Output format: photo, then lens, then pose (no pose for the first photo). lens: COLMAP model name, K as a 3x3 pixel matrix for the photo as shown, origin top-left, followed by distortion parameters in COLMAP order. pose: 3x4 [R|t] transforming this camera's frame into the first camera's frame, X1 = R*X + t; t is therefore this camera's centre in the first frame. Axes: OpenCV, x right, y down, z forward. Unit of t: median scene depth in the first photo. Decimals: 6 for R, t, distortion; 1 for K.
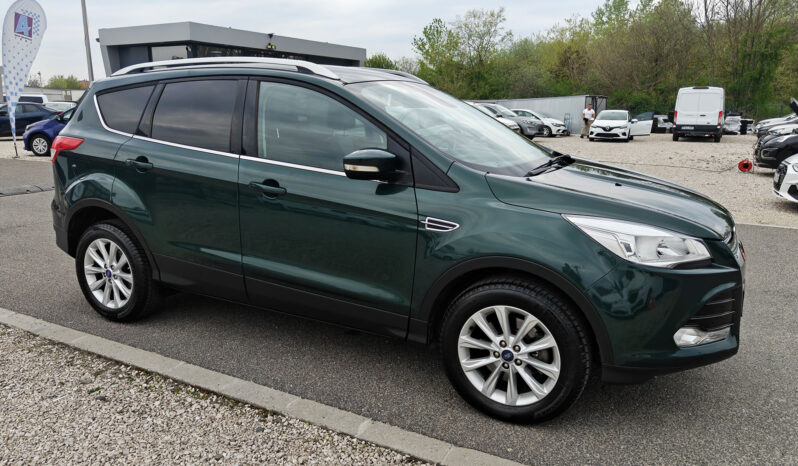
lens RADIAL K [[564.1, 0, 400.6], [0, 564.1, 231.5], [0, 0, 1]] dist [0.004275, 0.000135]
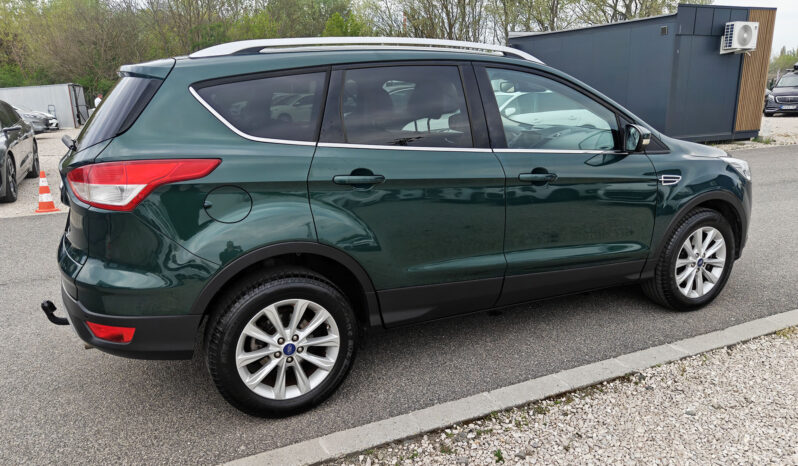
lens RADIAL K [[564.1, 0, 400.6], [0, 564.1, 231.5], [0, 0, 1]] dist [0.004275, 0.000135]
pose [[0.619517, -0.210433, 0.756251, -1.080984], [0.201978, 0.973693, 0.105479, -0.128415], [-0.758553, 0.087400, 0.645723, 0.524492]]
